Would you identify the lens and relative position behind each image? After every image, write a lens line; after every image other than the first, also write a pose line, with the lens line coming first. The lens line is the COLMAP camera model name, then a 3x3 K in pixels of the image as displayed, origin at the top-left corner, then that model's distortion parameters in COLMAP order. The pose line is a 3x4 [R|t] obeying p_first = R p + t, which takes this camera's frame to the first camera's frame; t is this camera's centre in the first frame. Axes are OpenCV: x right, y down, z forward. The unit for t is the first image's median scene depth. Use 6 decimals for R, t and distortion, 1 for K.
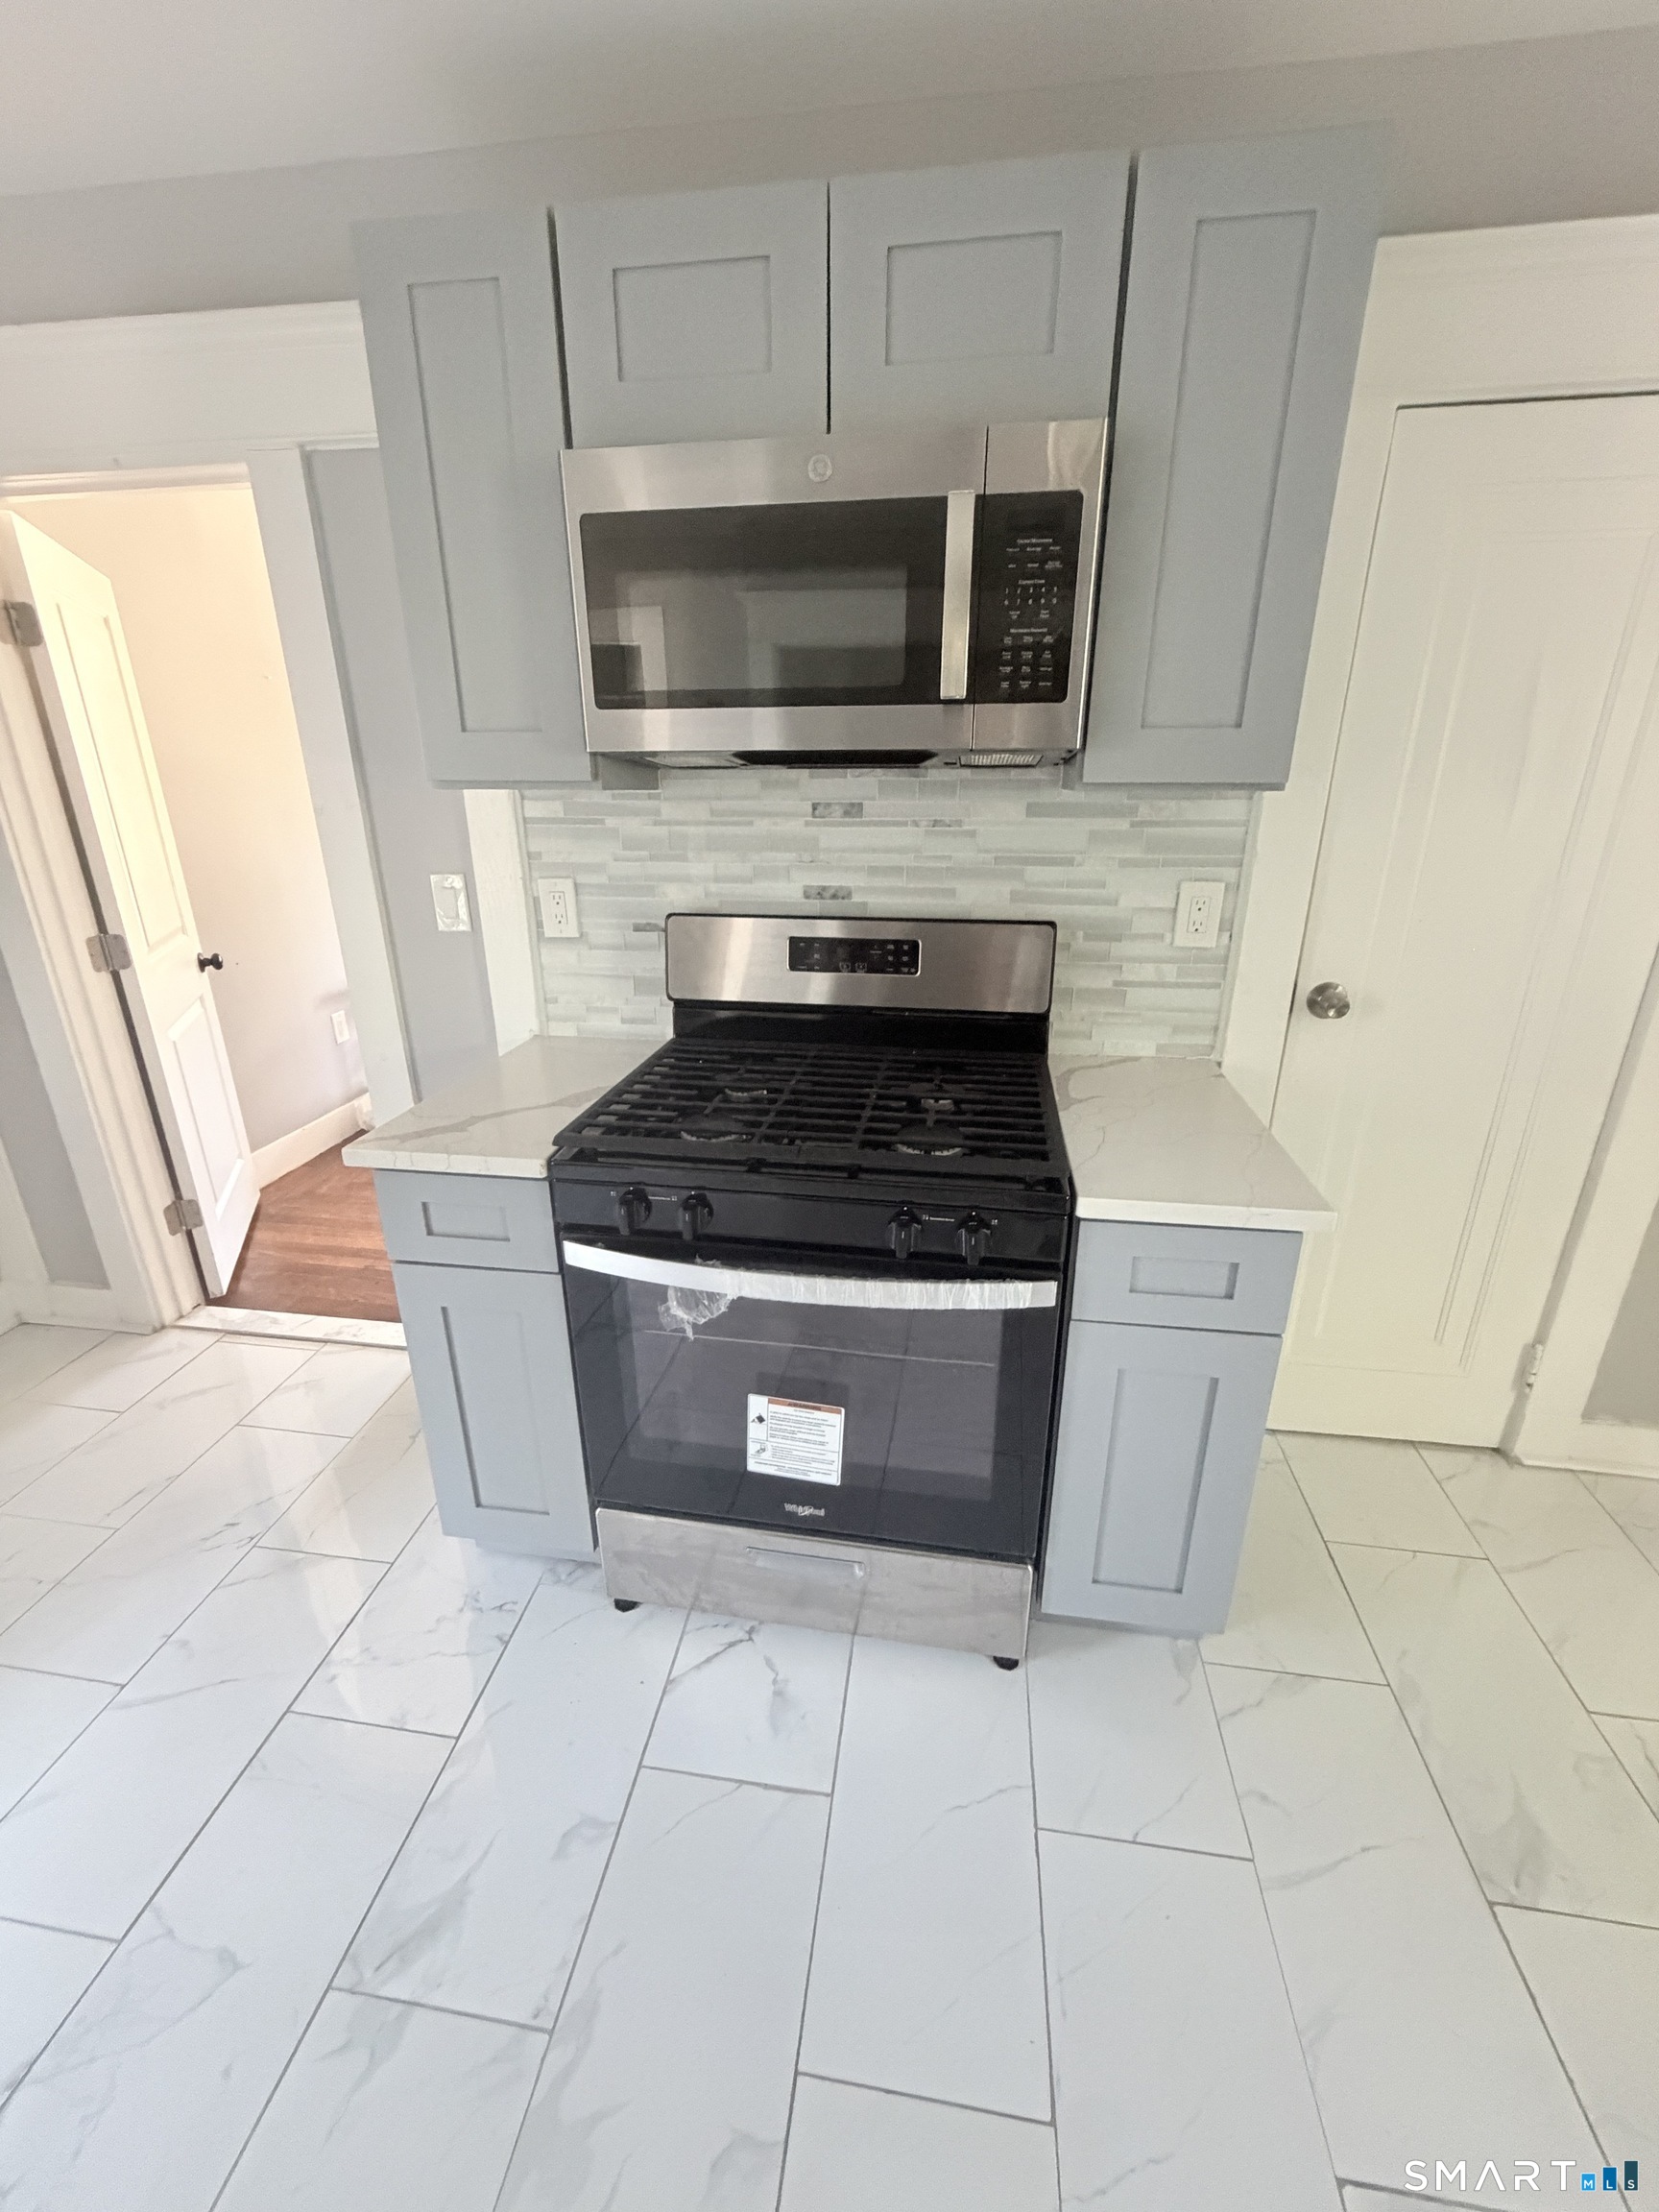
lens RADIAL K [[904.9, 0, 822.8], [0, 904.9, 1097.2], [0, 0, 1]] dist [0.011955, 0.000009]
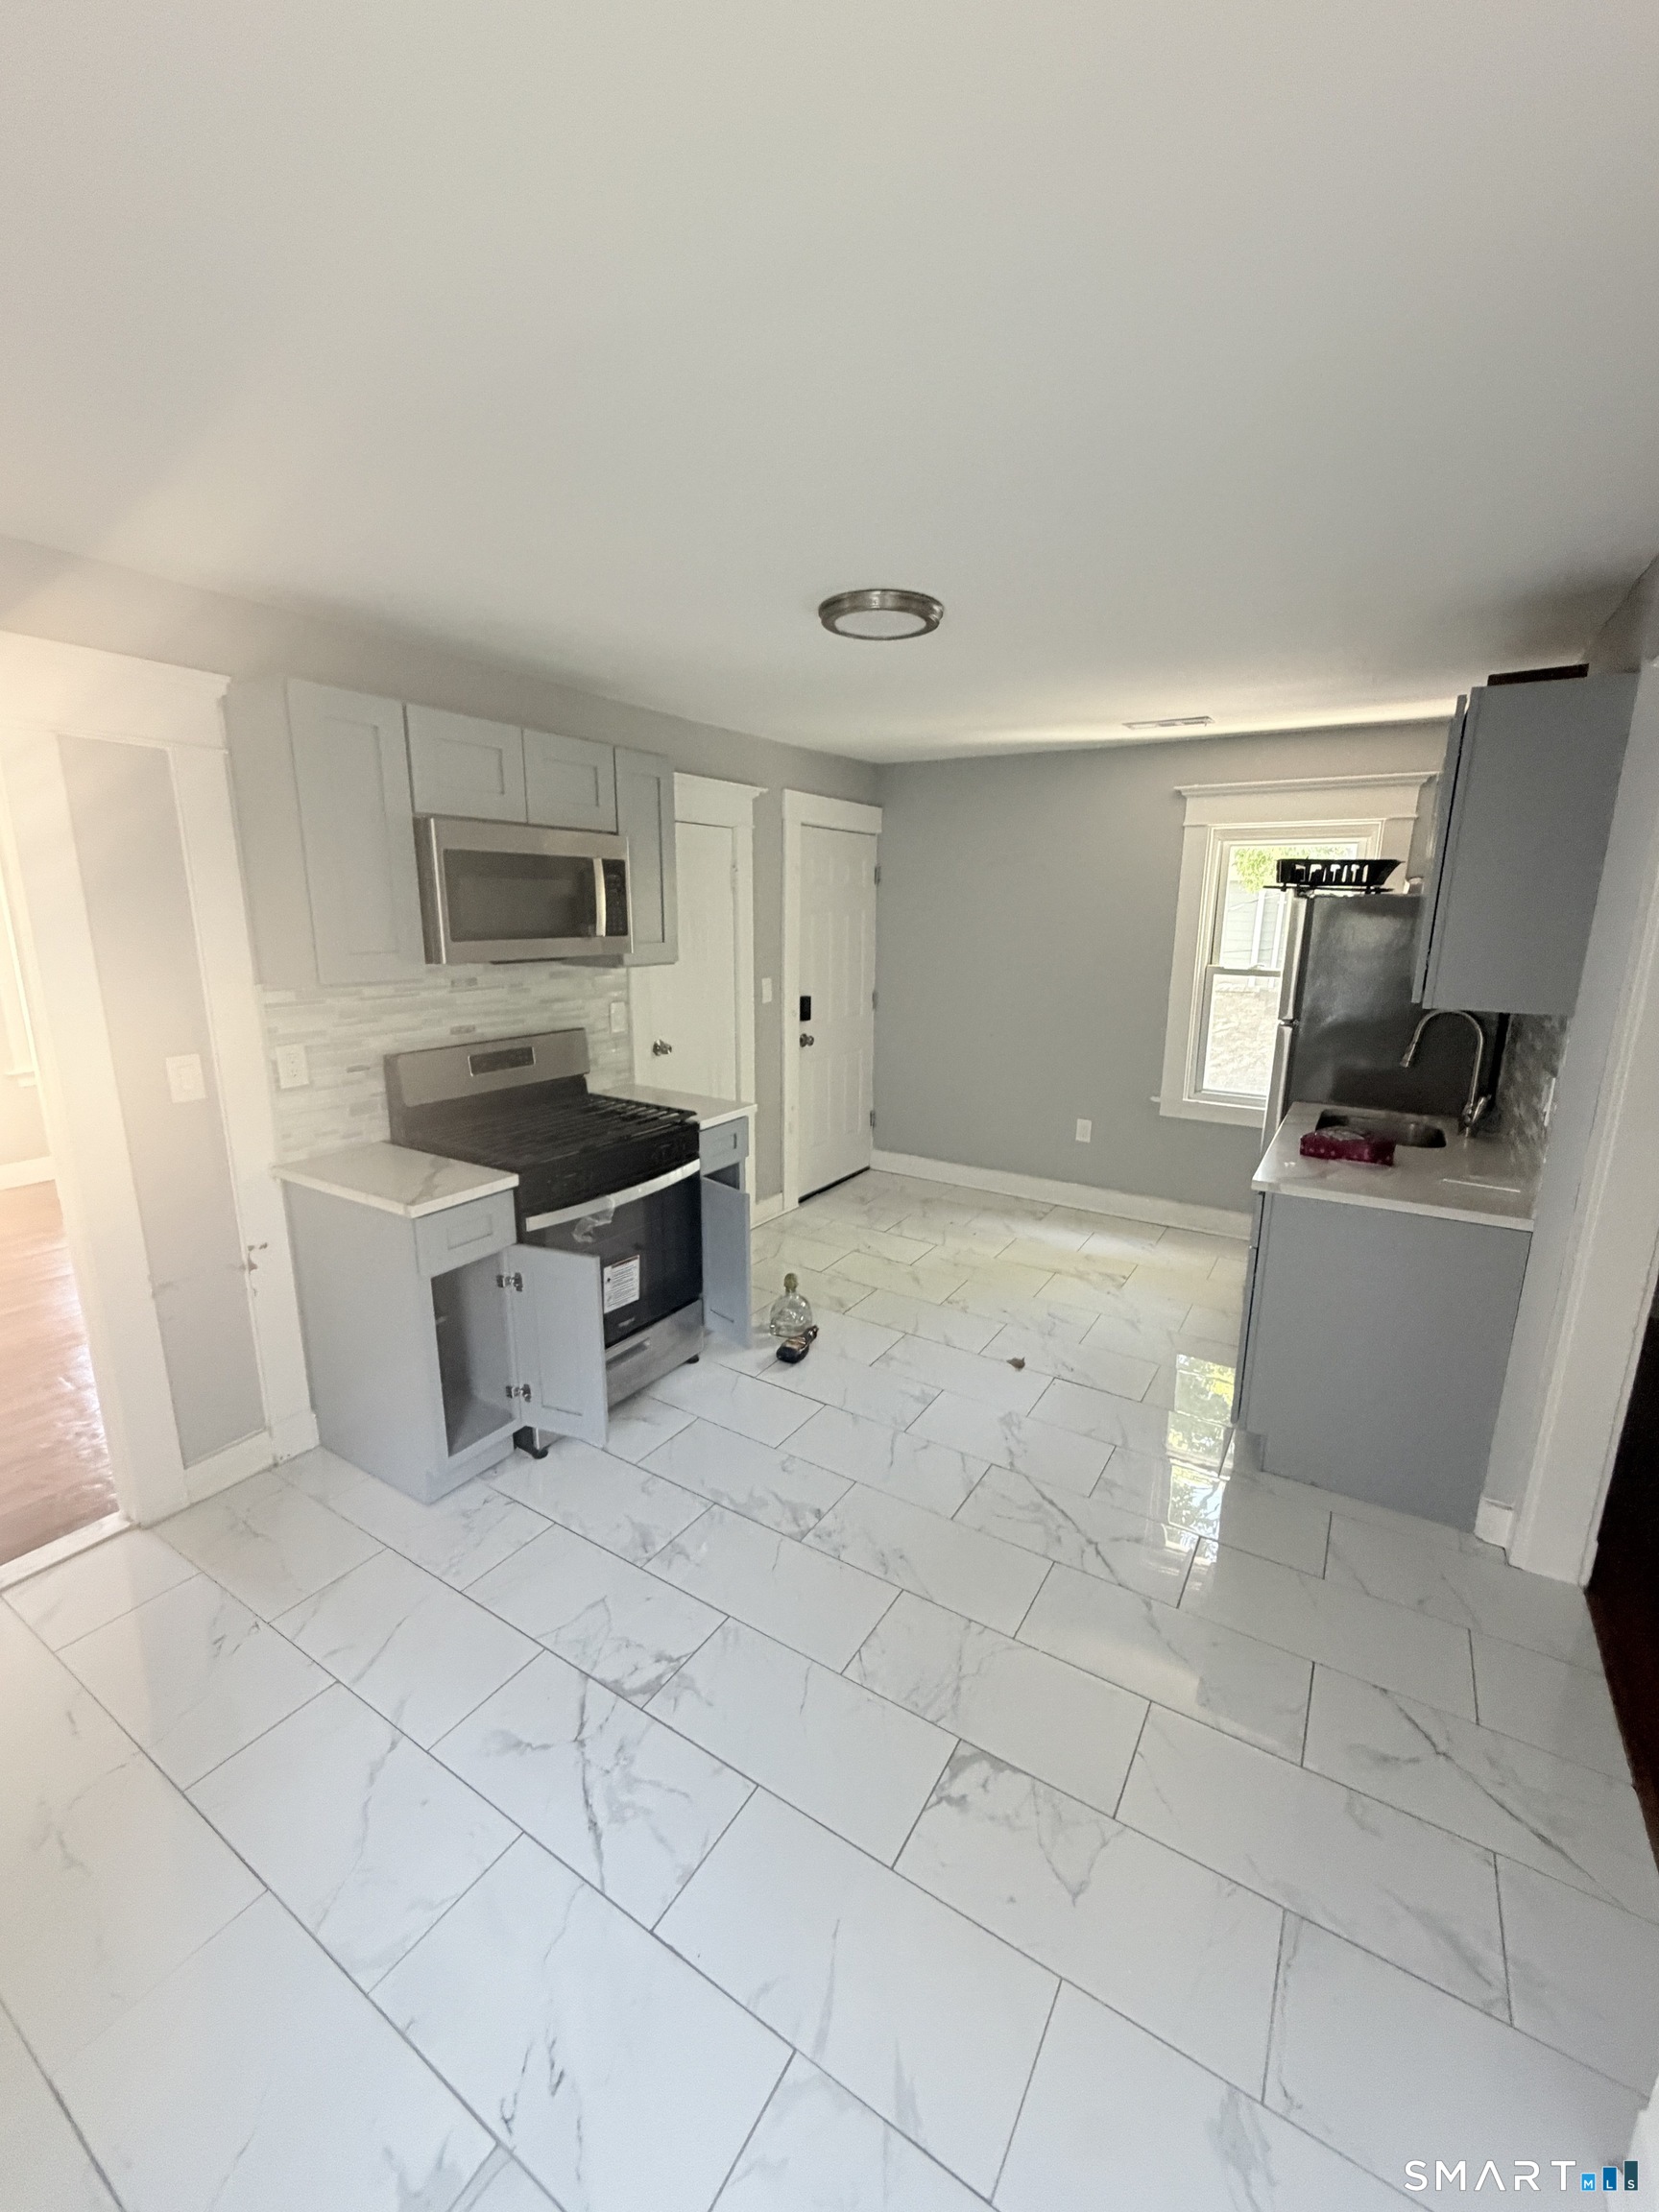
lens RADIAL K [[888.2, 0, 829.5], [0, 888.2, 1106.0], [0, 0, 1]] dist [-0.014306, -0.000094]
pose [[0.392268, -0.194976, 0.898950, -1.284860], [0.301594, 0.950517, 0.074556, -0.005672], [-0.869003, 0.241872, 0.431661, -0.292199]]
